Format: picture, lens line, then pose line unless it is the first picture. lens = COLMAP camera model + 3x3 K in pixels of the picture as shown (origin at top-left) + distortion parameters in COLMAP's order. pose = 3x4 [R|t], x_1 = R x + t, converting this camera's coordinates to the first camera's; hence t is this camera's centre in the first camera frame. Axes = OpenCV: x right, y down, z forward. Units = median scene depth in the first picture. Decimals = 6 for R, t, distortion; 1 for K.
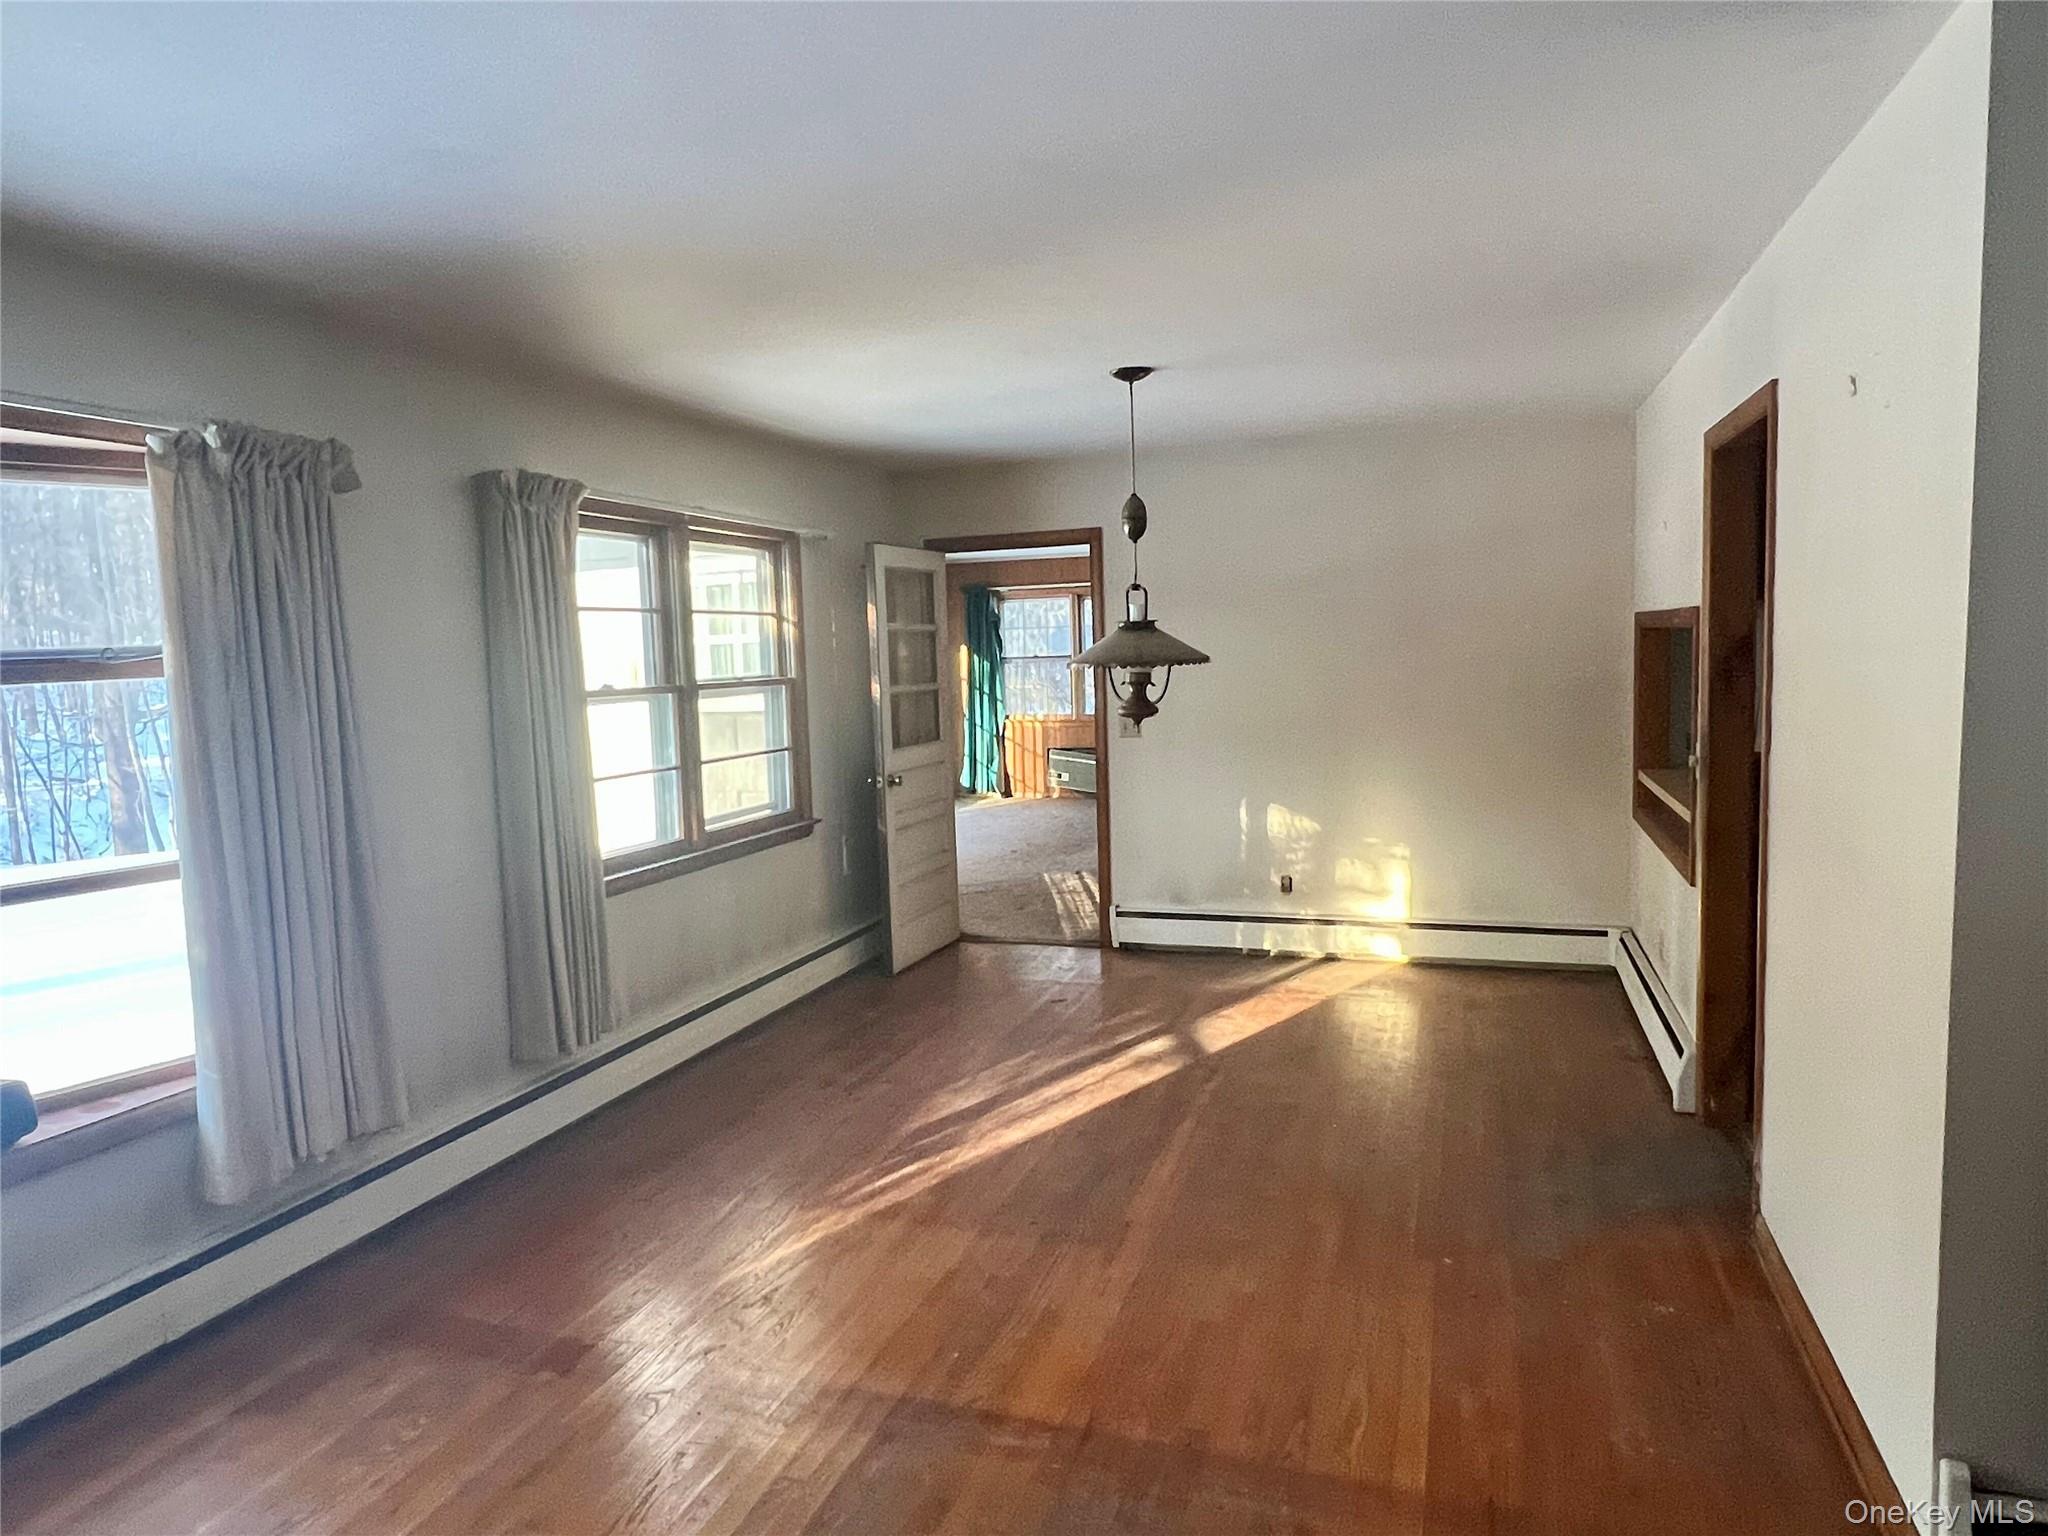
lens RADIAL K [[1306.1, 0, 1026.1], [0, 1306.1, 767.3], [0, 0, 1]] dist [0.003623, 0.000441]
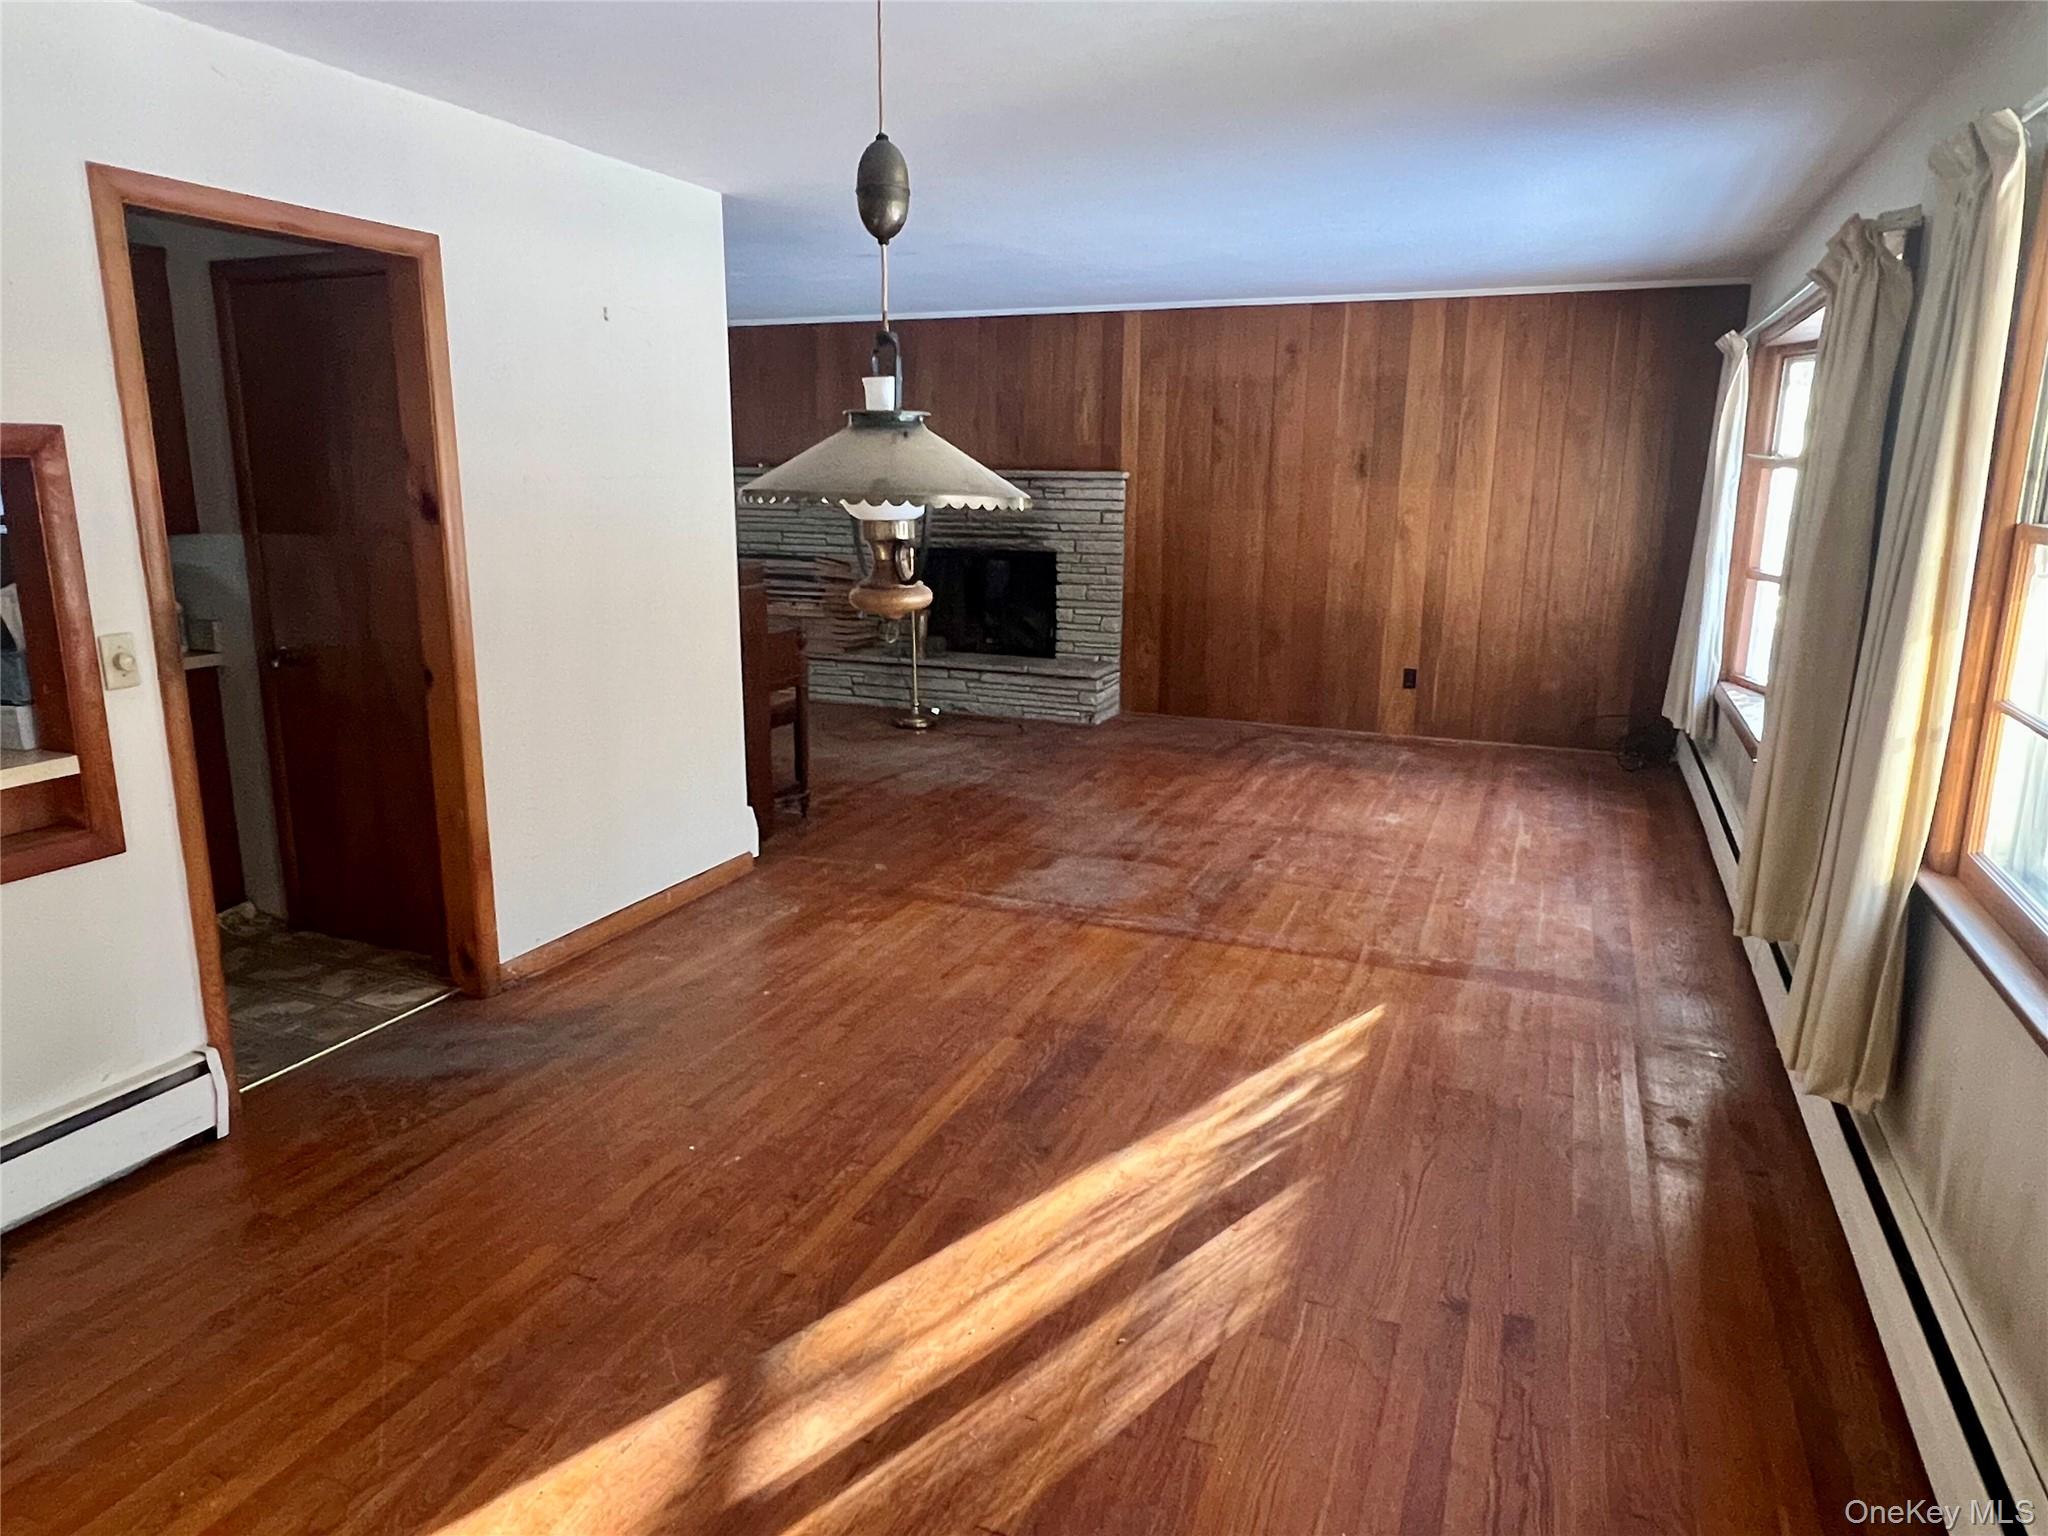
lens RADIAL K [[1306.1, 0, 1022.4], [0, 1306.1, 767.4], [0, 0, 1]] dist [0.003623, 0.000441]
pose [[-0.997153, 0.011415, 0.074536, -0.002328], [0.034151, 0.949650, 0.311447, -0.105390], [-0.067228, 0.313106, -0.947336, 1.158360]]
